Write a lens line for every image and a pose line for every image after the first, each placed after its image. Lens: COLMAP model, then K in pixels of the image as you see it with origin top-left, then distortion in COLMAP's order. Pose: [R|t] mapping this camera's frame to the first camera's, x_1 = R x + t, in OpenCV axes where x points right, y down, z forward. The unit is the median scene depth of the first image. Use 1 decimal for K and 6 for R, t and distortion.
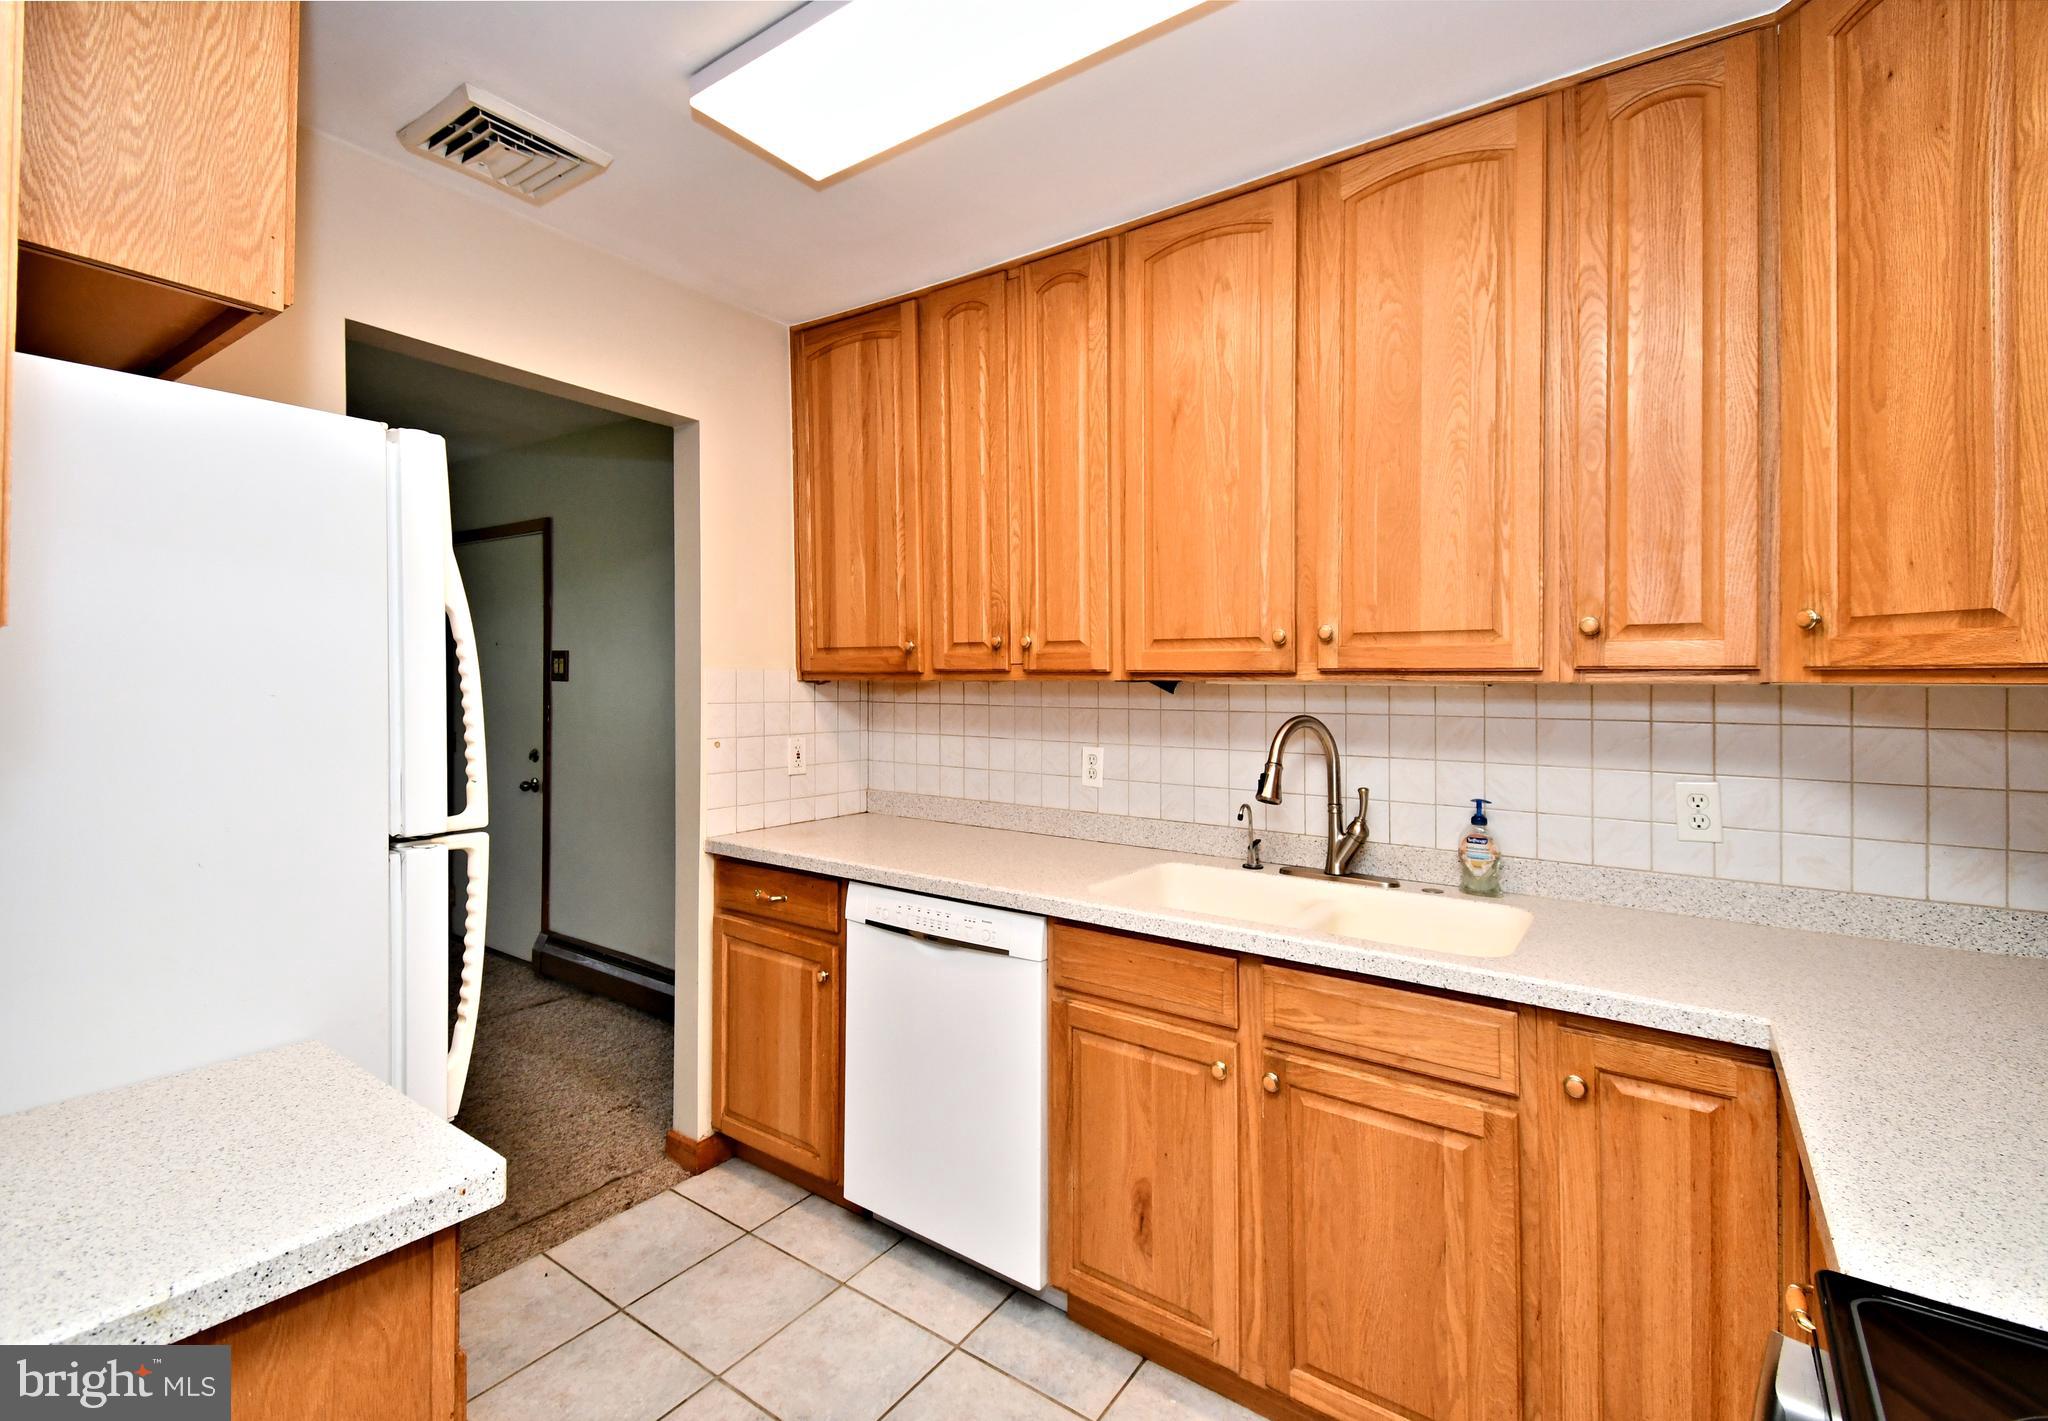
lens RADIAL K [[951.5, 0, 1030.1], [0, 951.5, 656.2], [0, 0, 1]] dist [0.051142, -0.028680]
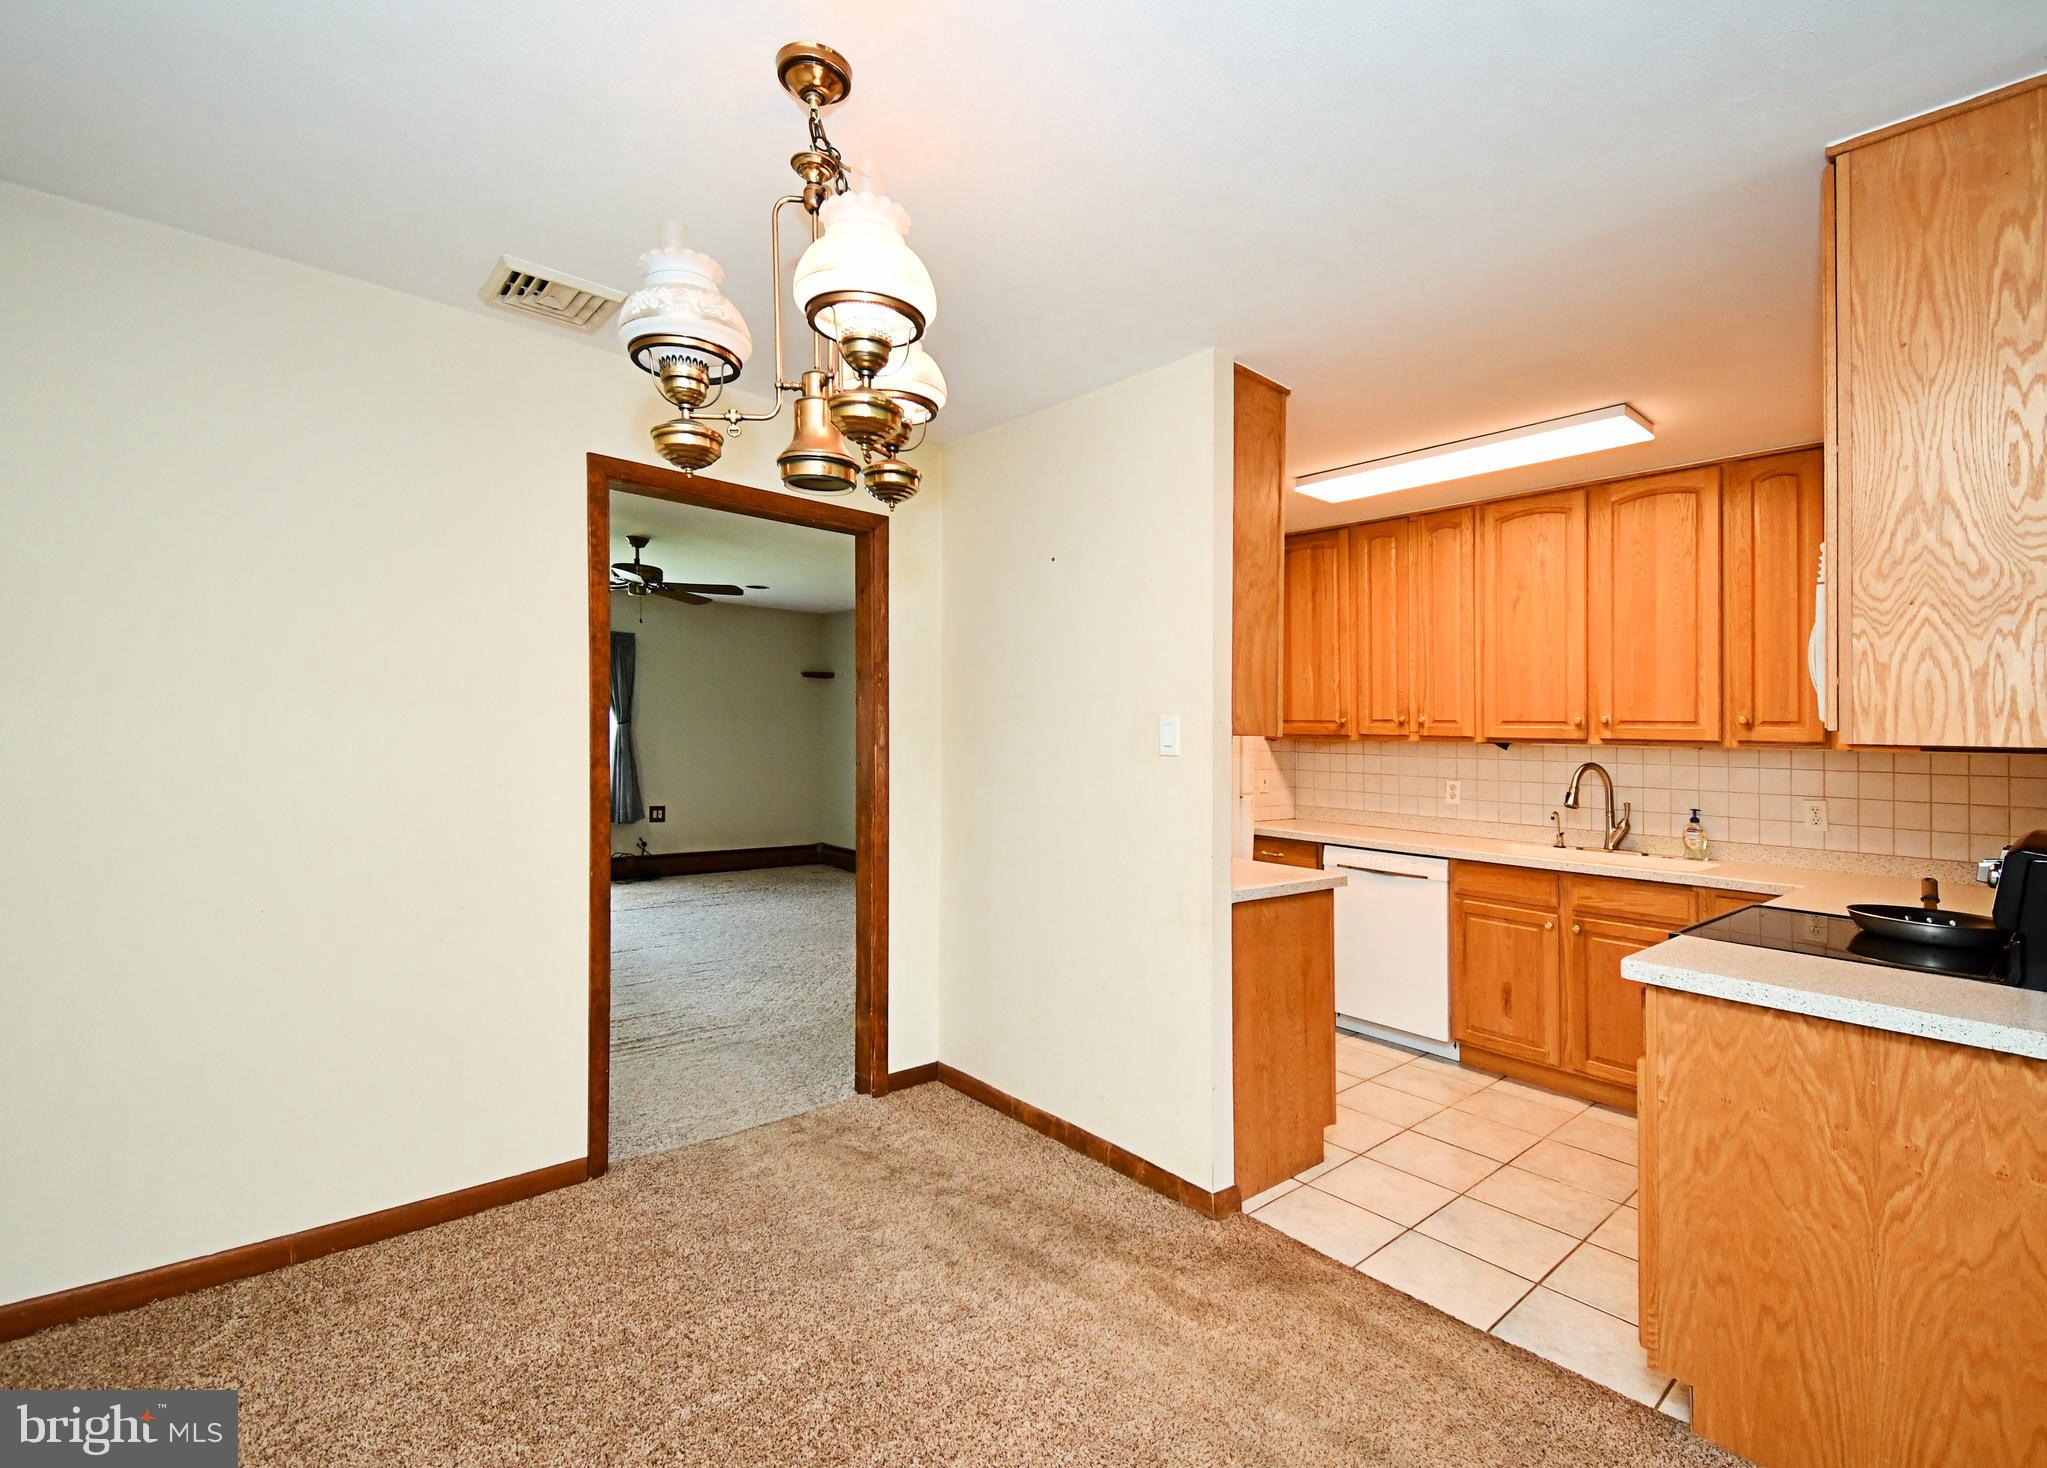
lens RADIAL K [[1002.6, 0, 1019.5], [0, 1002.6, 685.9], [0, 0, 1]] dist [0.026910, -0.000504]
pose [[0.975126, 0.005378, -0.221585, -0.364895], [-0.010830, 0.999668, -0.023398, -0.030353], [0.221385, 0.025216, 0.974860, -1.174714]]
